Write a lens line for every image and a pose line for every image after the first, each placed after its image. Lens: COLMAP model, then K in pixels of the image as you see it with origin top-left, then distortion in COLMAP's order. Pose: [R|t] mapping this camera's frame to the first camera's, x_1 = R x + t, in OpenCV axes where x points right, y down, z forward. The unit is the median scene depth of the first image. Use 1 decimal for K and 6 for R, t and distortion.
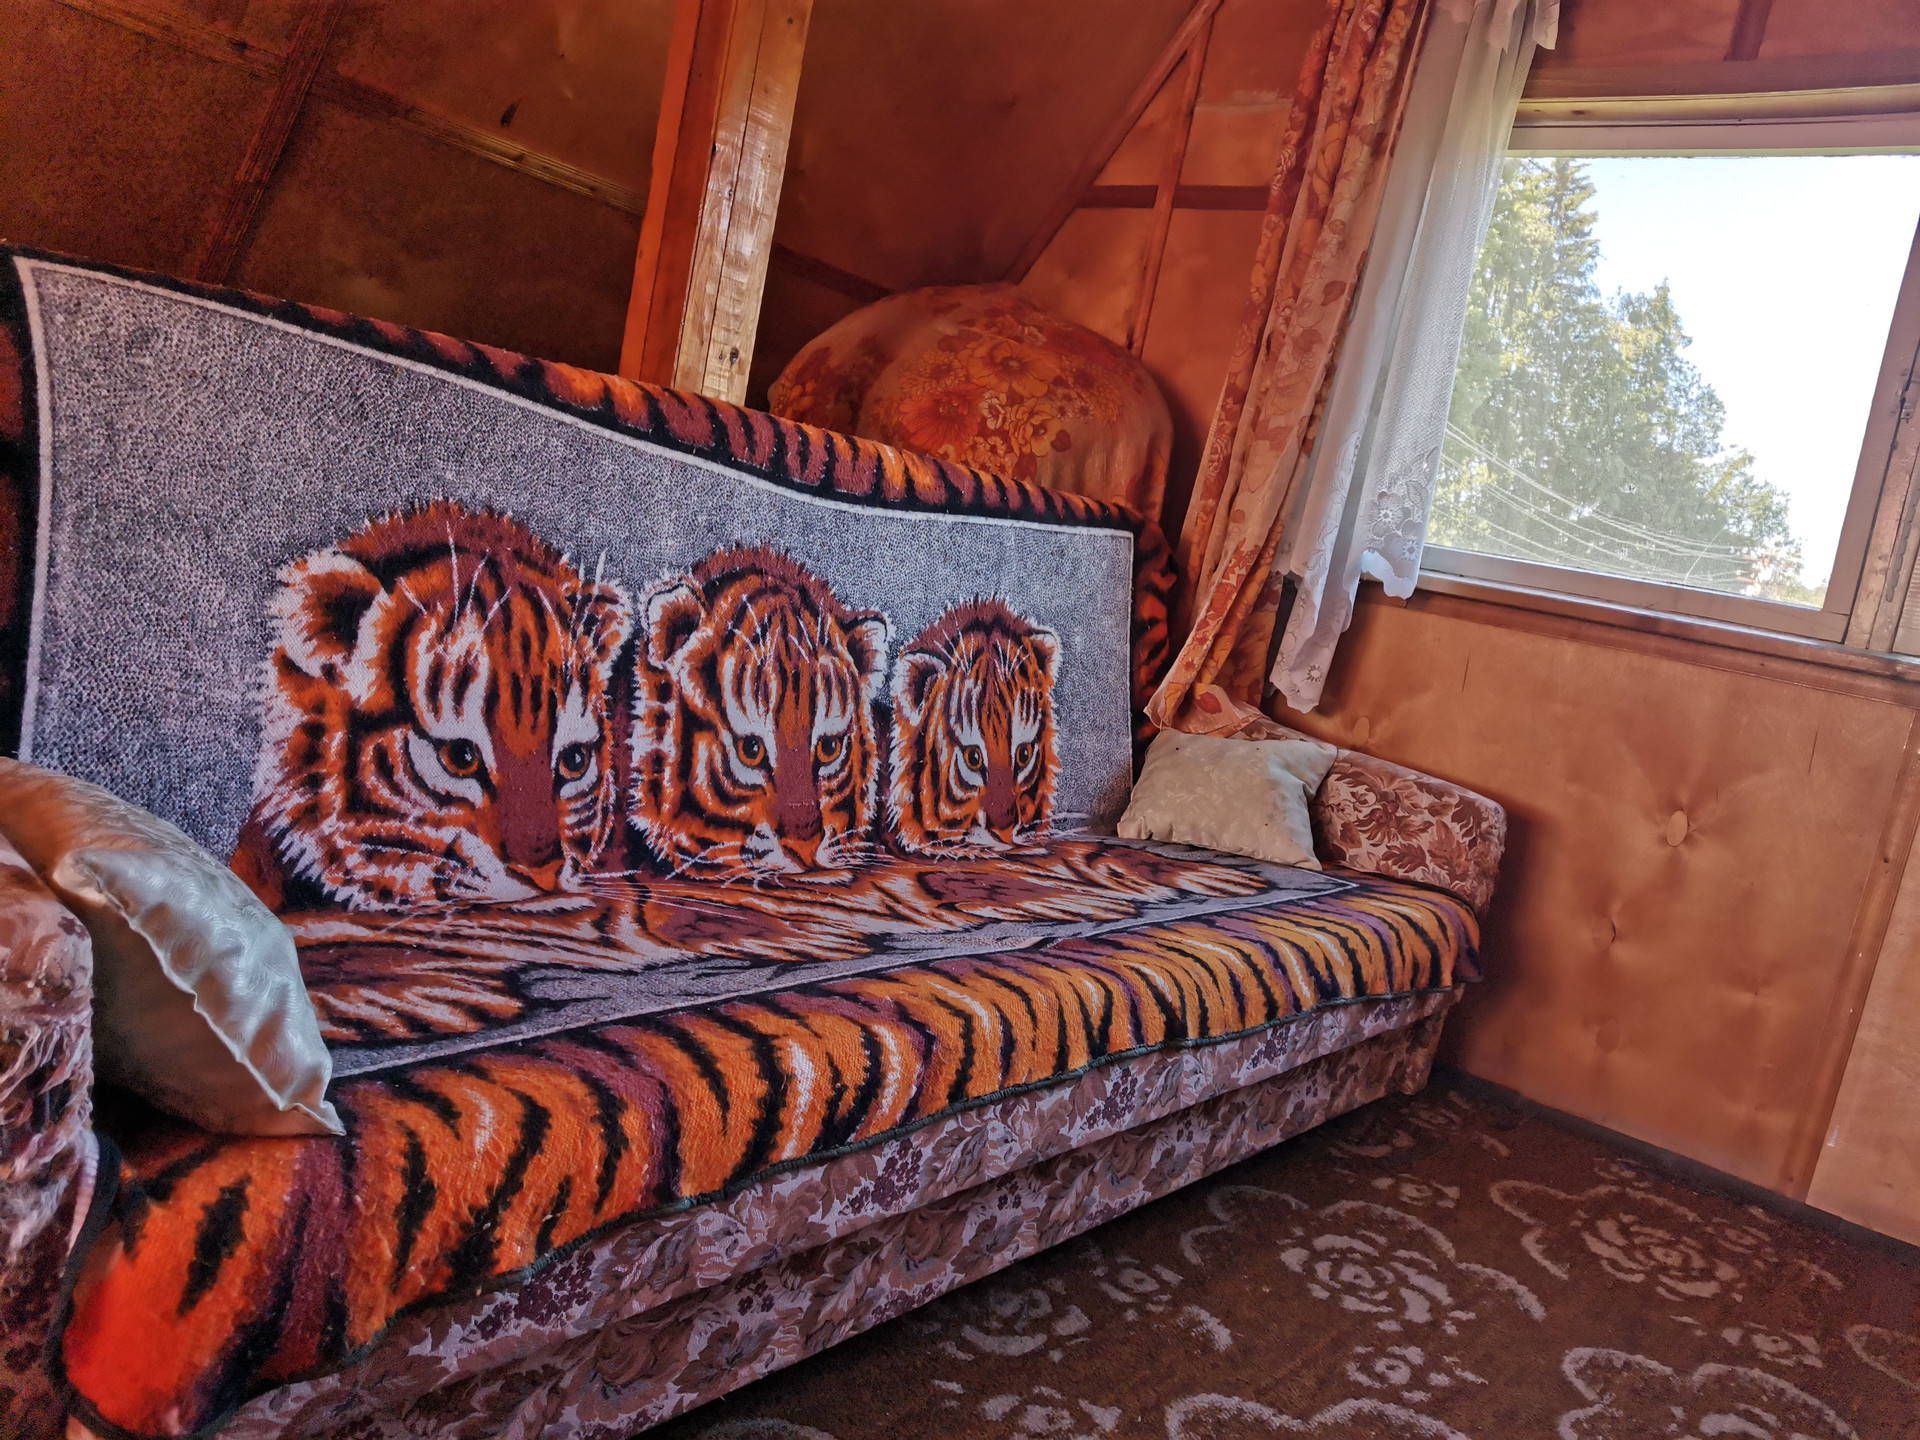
lens RADIAL K [[1453.3, 0, 961.4], [0, 1453.3, 720.3], [0, 0, 1]] dist [-0.053165, -0.000748]
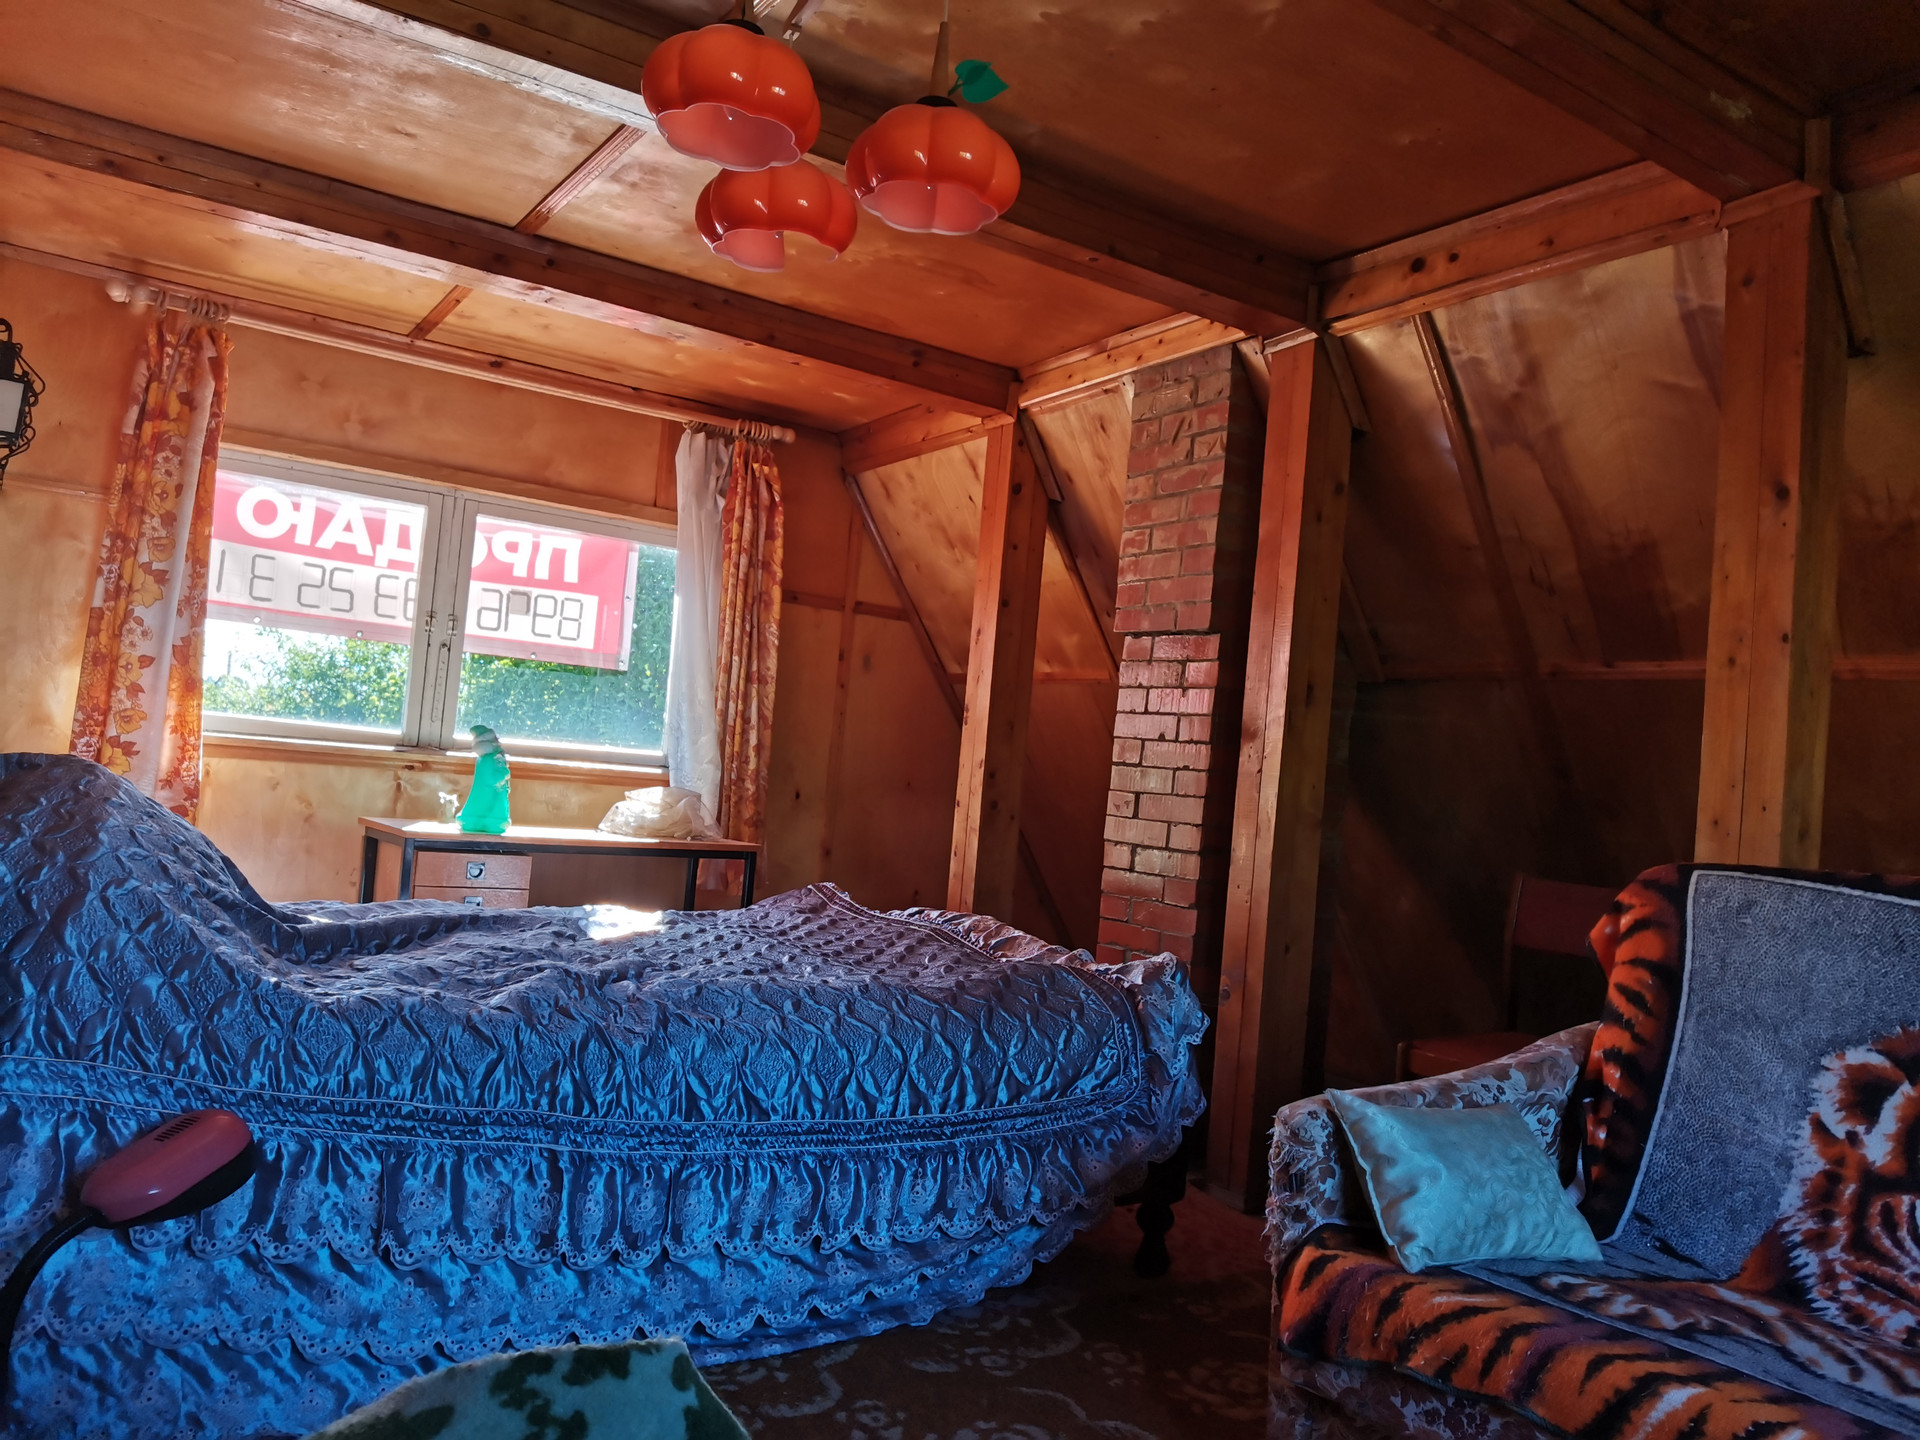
lens RADIAL K [[1453.3, 0, 963.6], [0, 1453.3, 723.2], [0, 0, 1]] dist [-0.053165, -0.000748]
pose [[-0.300255, -0.263140, -0.916845, 1.142997], [-0.273868, 0.944507, -0.181391, 0.069335], [0.913697, 0.196631, -0.355659, 0.651879]]
